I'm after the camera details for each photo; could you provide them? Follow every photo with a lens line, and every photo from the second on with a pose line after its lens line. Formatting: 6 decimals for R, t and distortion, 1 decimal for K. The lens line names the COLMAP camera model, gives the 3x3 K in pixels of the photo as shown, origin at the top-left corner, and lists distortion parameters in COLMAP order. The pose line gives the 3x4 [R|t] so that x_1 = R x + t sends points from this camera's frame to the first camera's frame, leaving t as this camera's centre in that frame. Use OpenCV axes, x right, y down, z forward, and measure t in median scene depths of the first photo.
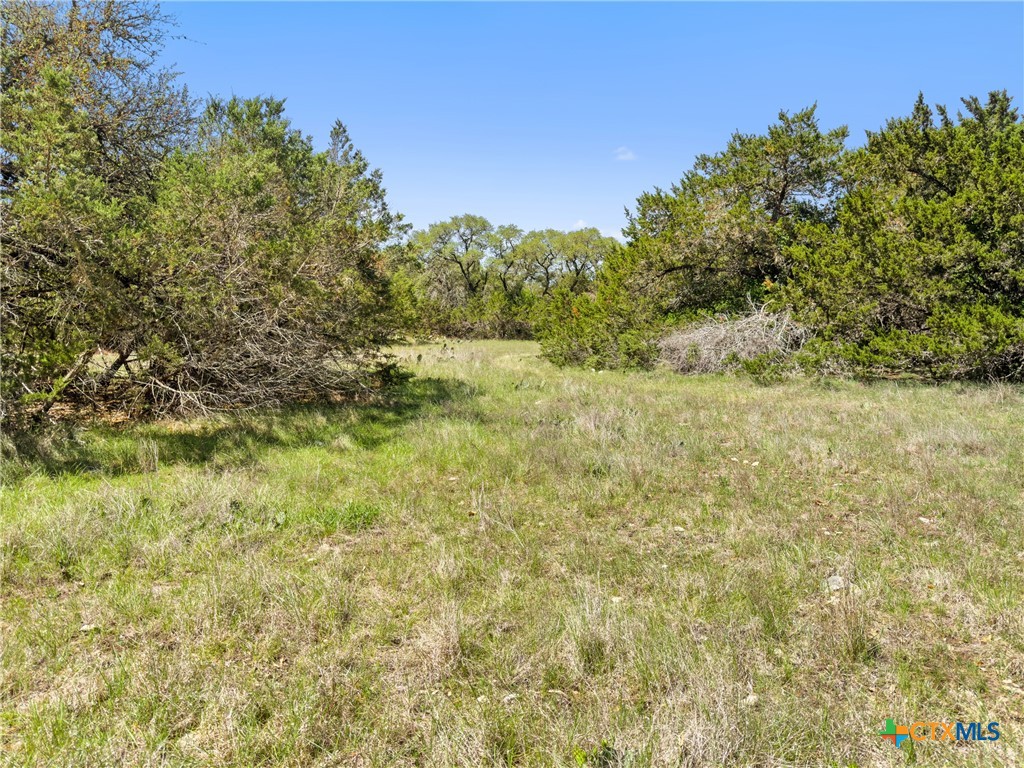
lens RADIAL K [[729.9, 0, 507.0], [0, 729.9, 382.4], [0, 0, 1]] dist [-0.022995, 0.018786]
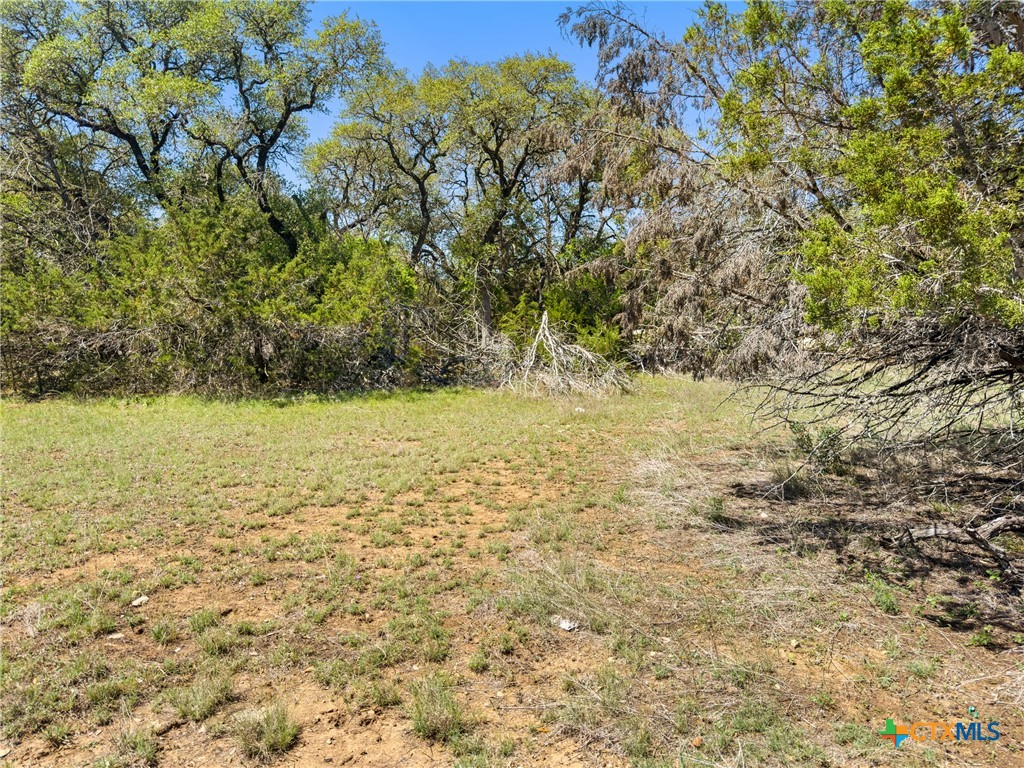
lens RADIAL K [[729.9, 0, 511.6], [0, 729.9, 384.5], [0, 0, 1]] dist [-0.022995, 0.018786]
pose [[0.994448, -0.005488, 0.105082, 0.070769], [0.006669, 0.999919, -0.010883, -0.058851], [-0.105014, 0.011523, 0.994404, 0.742472]]
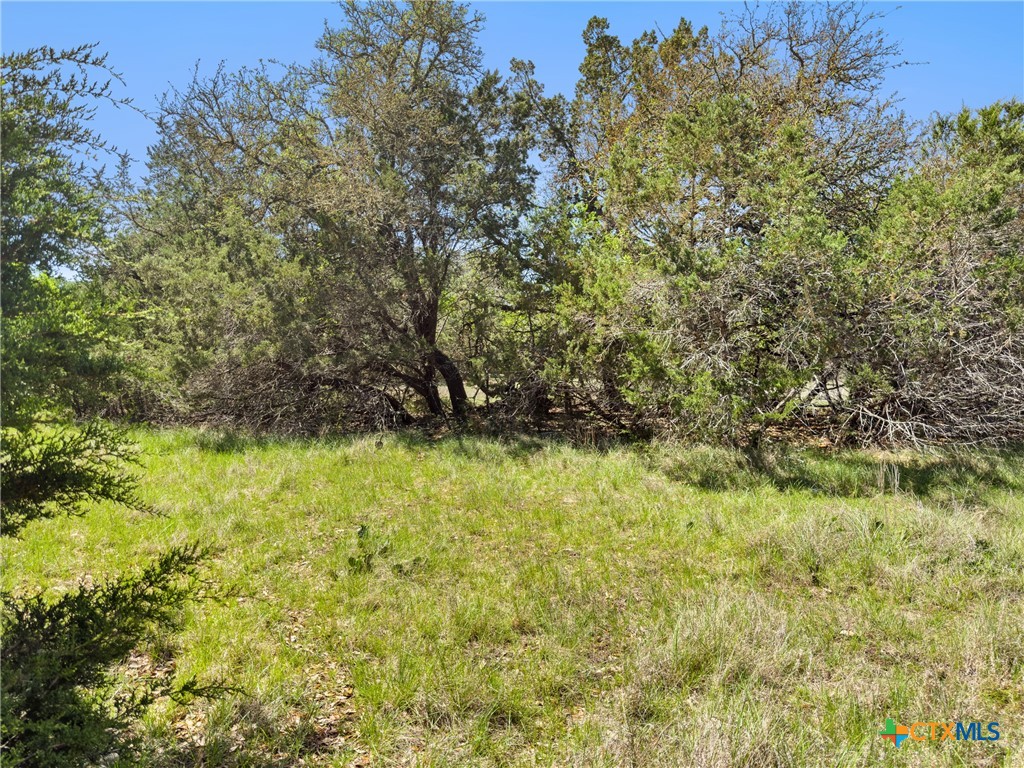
lens RADIAL K [[729.9, 0, 506.6], [0, 729.9, 383.2], [0, 0, 1]] dist [-0.022995, 0.018786]
pose [[0.669224, 0.020541, -0.742777, -0.066353], [-0.057448, 0.998056, -0.024159, 0.014992], [0.740836, 0.058839, 0.669103, -0.041403]]
